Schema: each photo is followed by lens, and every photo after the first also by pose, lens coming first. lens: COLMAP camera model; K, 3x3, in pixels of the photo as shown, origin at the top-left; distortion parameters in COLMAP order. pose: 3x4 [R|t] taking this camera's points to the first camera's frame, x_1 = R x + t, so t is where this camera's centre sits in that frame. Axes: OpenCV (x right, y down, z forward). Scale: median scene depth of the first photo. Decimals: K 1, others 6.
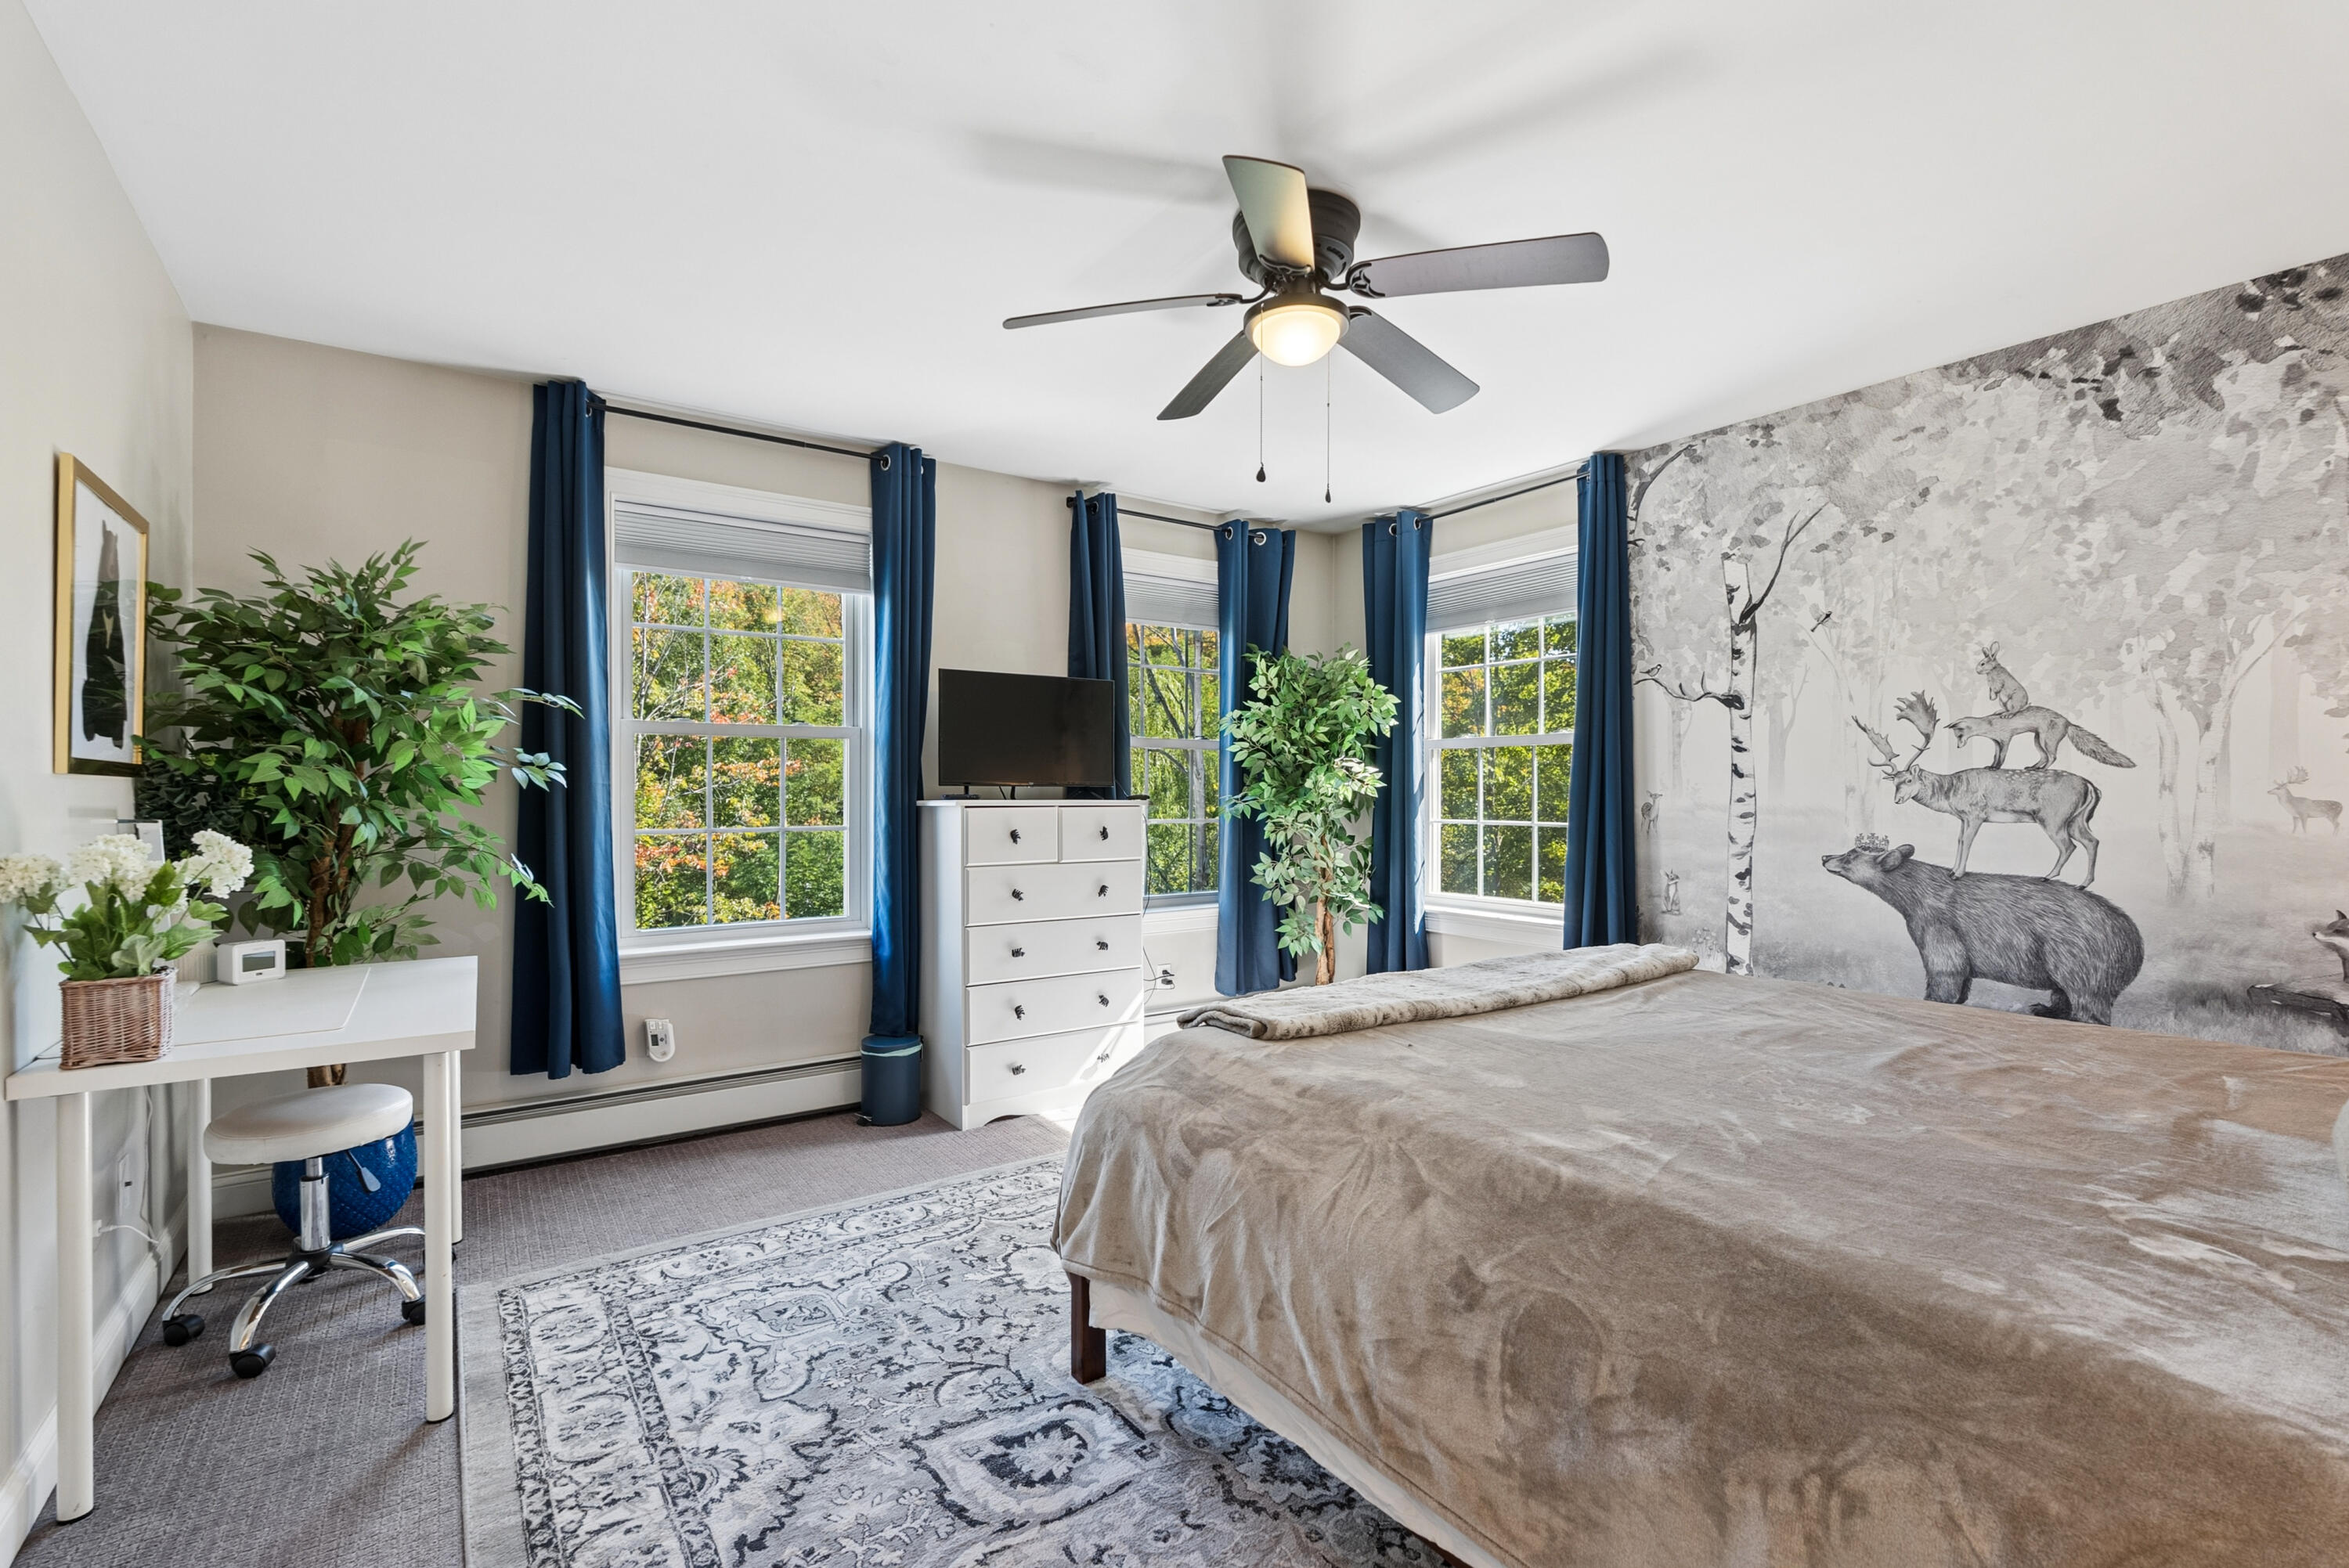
lens RADIAL K [[1038.4, 0, 1171.5], [0, 1038.4, 796.9], [0, 0, 1]] dist [-0.011468, -0.000424]
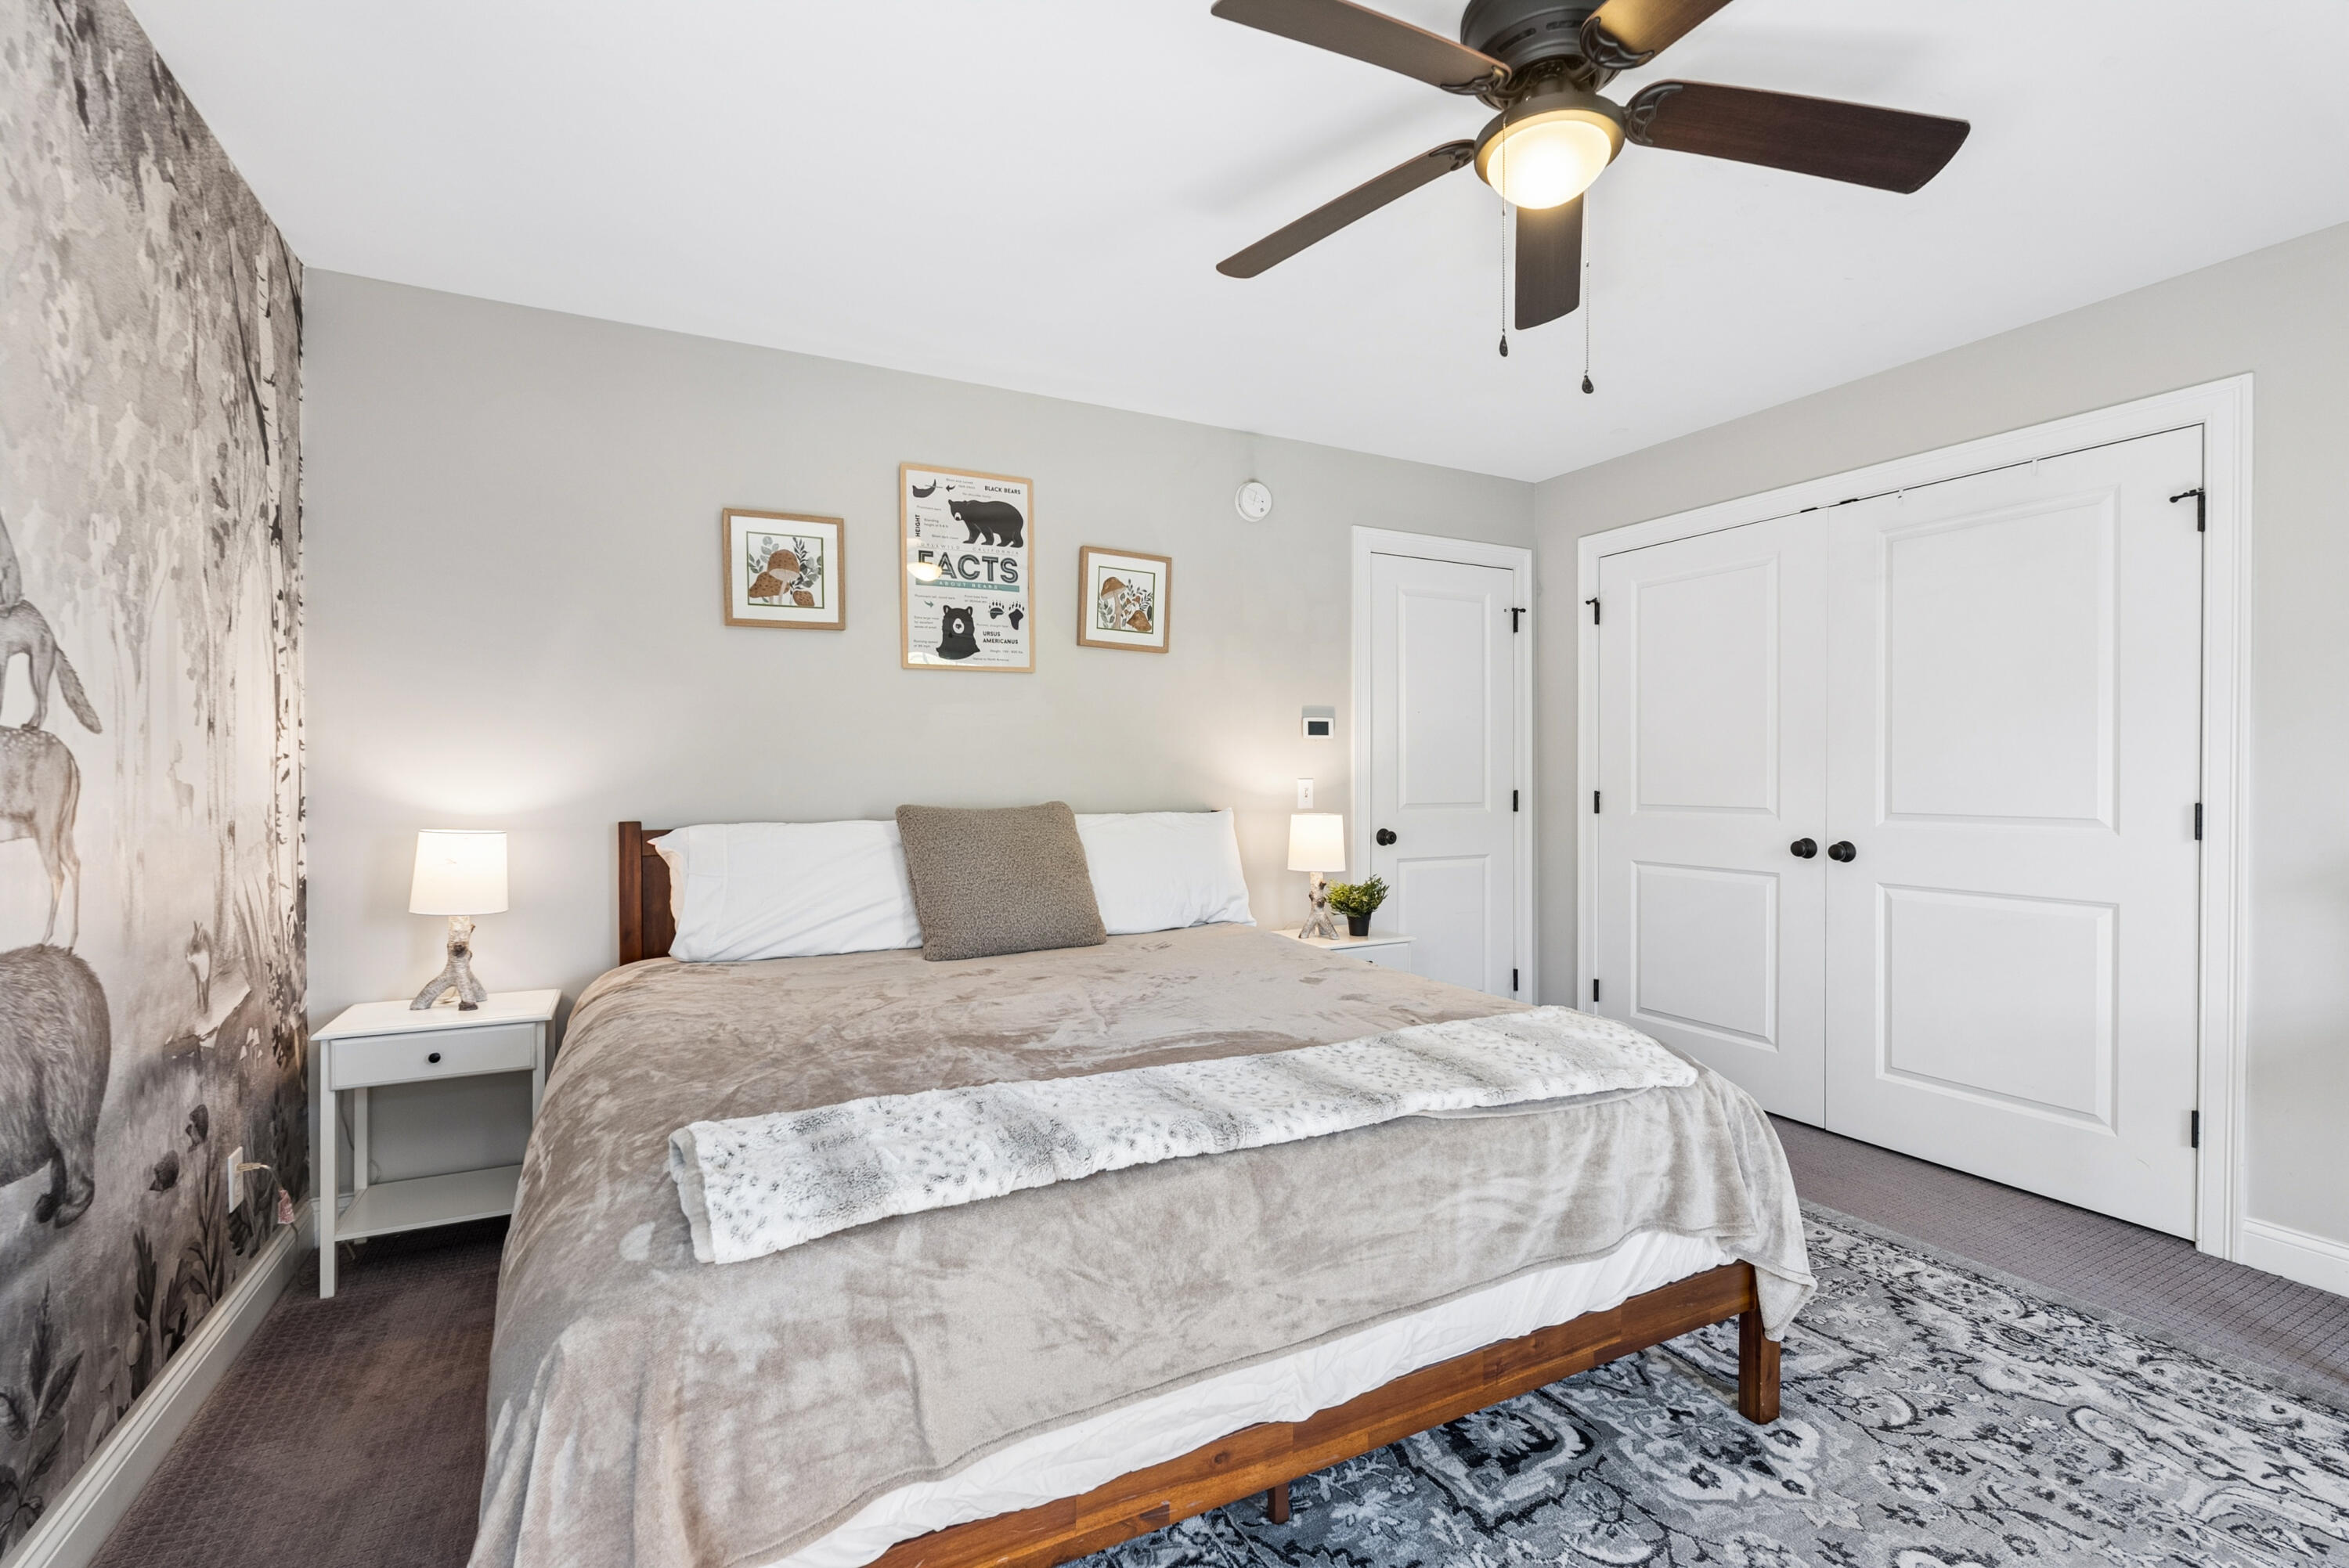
lens RADIAL K [[1038.4, 0, 1166.3], [0, 1038.4, 777.7], [0, 0, 1]] dist [-0.011468, -0.000424]
pose [[-0.989178, -0.002762, 0.146697, 0.315911], [-0.001985, 0.999983, 0.005442, -0.011218], [-0.146710, 0.005092, -0.989166, 2.029312]]
